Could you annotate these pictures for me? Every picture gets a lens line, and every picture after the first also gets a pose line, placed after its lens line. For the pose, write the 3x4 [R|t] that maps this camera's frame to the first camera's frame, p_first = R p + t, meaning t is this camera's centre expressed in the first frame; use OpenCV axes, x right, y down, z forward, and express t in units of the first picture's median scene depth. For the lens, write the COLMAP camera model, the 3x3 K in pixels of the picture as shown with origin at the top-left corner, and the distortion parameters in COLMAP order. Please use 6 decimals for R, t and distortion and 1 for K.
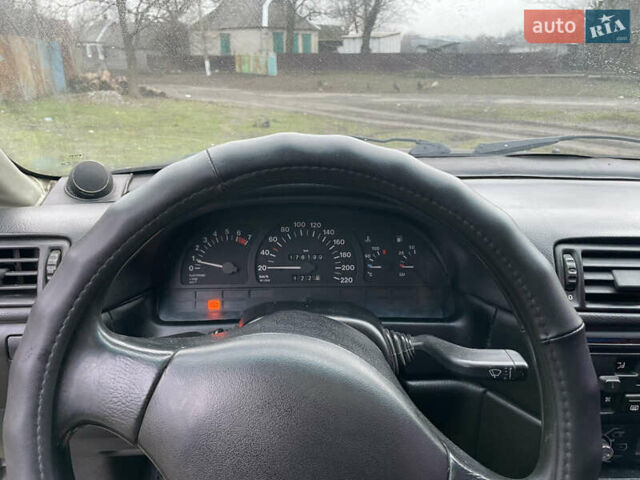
lens RADIAL K [[513.1, 0, 320.0], [0, 513.1, 240.0], [0, 0, 1]] dist [0.035343, -0.001815]
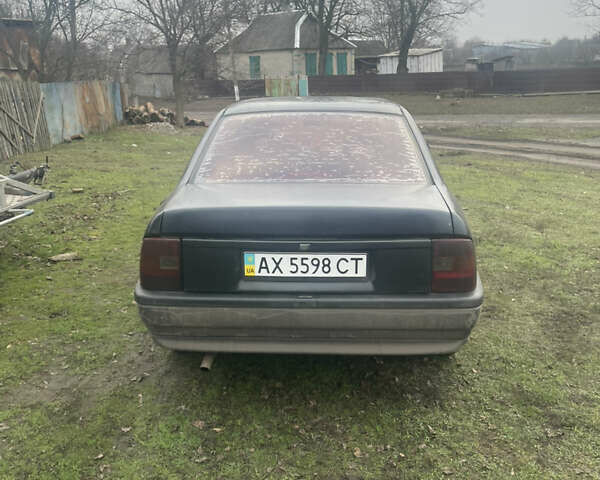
lens RADIAL K [[638.9, 0, 300.0], [0, 638.9, 240.0], [0, 0, 1]] dist [0.103455, -0.008307]
pose [[0.994549, -0.004184, -0.104187, 0.021711], [-0.004601, 0.996461, -0.083935, 0.037291], [0.104169, 0.083957, 0.991010, -0.147081]]
